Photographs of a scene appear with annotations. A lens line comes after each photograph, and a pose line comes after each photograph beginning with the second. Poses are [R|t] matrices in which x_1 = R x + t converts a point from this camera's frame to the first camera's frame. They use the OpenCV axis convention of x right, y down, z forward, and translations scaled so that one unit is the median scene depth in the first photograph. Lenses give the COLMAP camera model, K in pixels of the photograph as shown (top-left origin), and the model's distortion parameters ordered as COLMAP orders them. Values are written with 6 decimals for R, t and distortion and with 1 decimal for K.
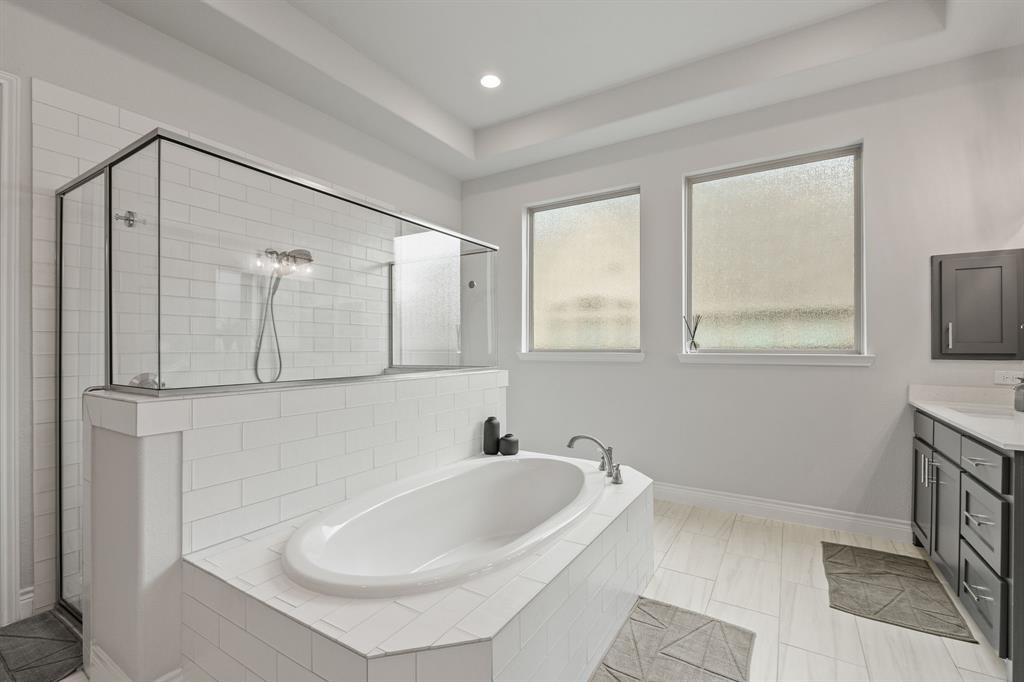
lens RADIAL K [[456.4, 0, 512.0], [0, 456.4, 341.0], [0, 0, 1]] dist [-0.001228, -0.000201]
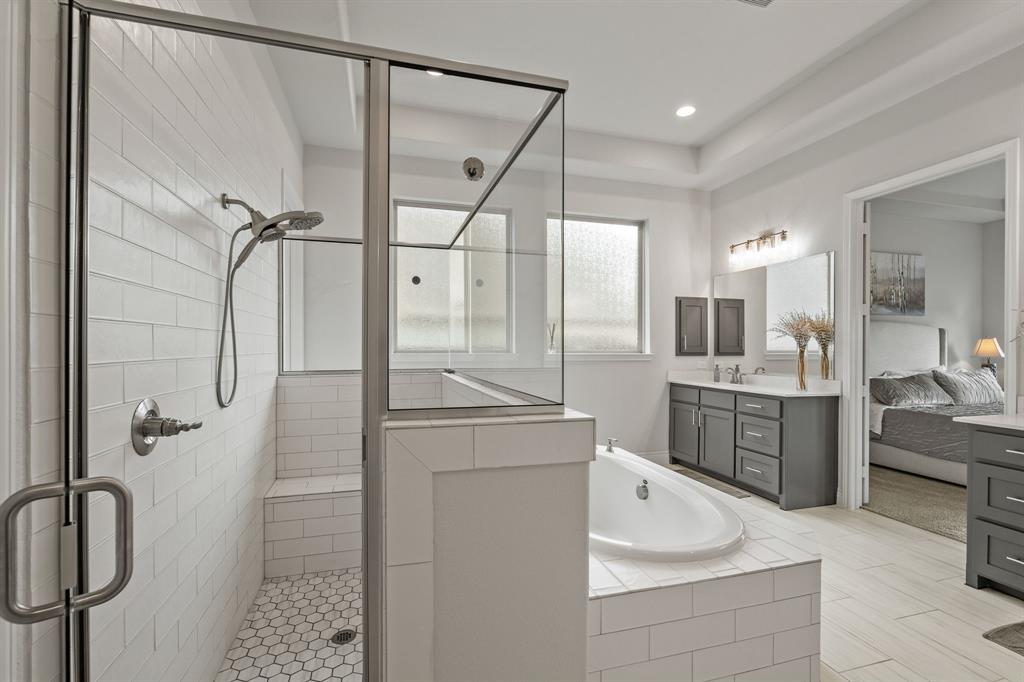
lens RADIAL K [[456.4, 0, 512.0], [0, 456.4, 341.0], [0, 0, 1]] dist [-0.001228, -0.000201]
pose [[0.677330, 0.012380, 0.735575, -0.752253], [-0.012796, 0.999905, -0.005046, 0.000797], [-0.735568, -0.005995, 0.677425, 0.270692]]
